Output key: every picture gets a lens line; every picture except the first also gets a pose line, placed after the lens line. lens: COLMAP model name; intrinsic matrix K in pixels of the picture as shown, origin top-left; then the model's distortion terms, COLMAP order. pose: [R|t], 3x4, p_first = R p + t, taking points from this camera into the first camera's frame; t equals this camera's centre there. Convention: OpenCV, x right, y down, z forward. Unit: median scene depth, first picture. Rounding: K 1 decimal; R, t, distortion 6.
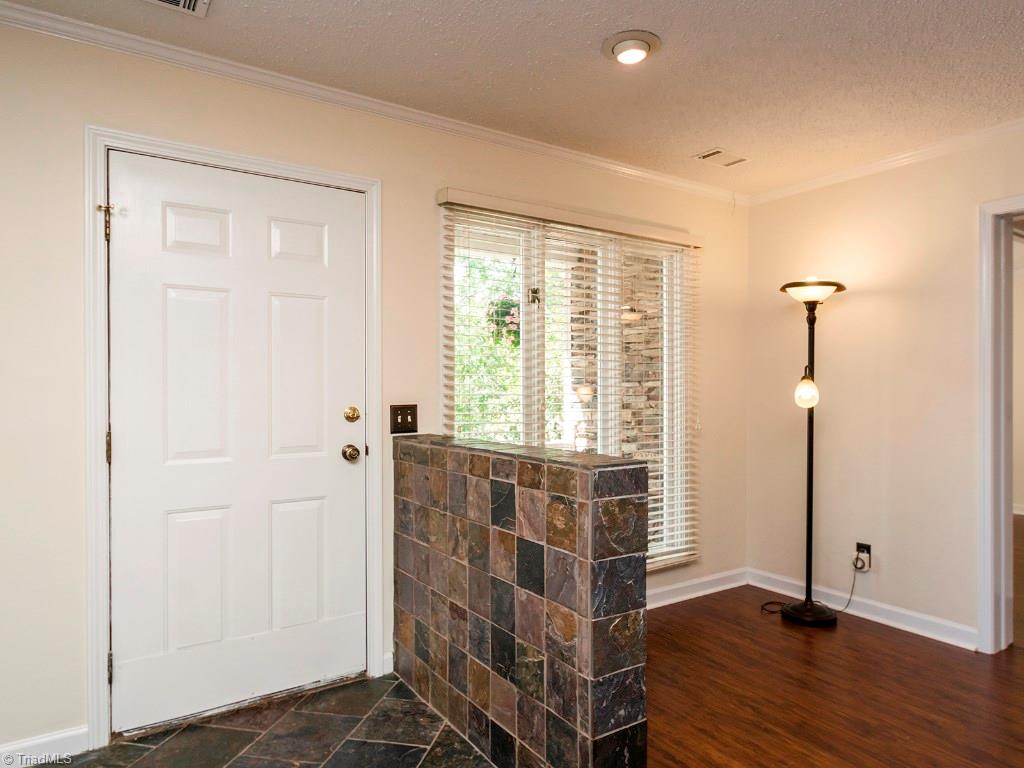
lens RADIAL K [[650.5, 0, 524.6], [0, 650.5, 401.1], [0, 0, 1]] dist [-0.003964, 0.005795]
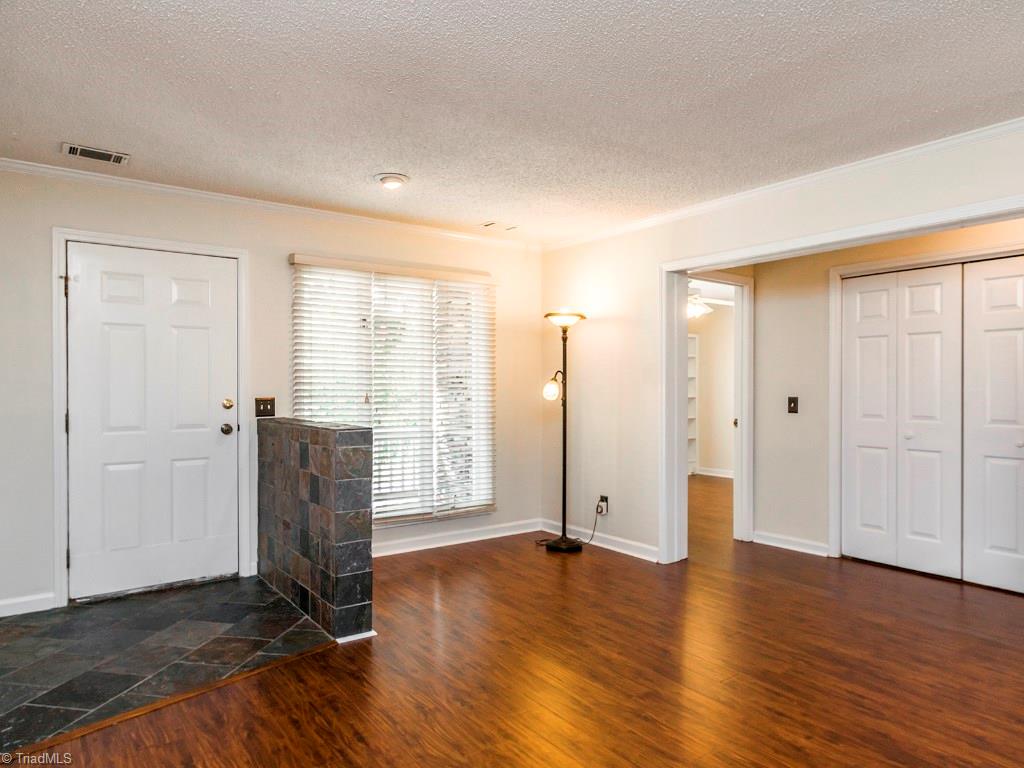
lens RADIAL K [[650.5, 0, 499.2], [0, 650.5, 399.4], [0, 0, 1]] dist [-0.003964, 0.005795]
pose [[0.999517, -0.000352, 0.031075, 0.330506], [0.000311, 0.999999, 0.001302, 0.008078], [-0.031076, -0.001292, 0.999516, -0.557713]]
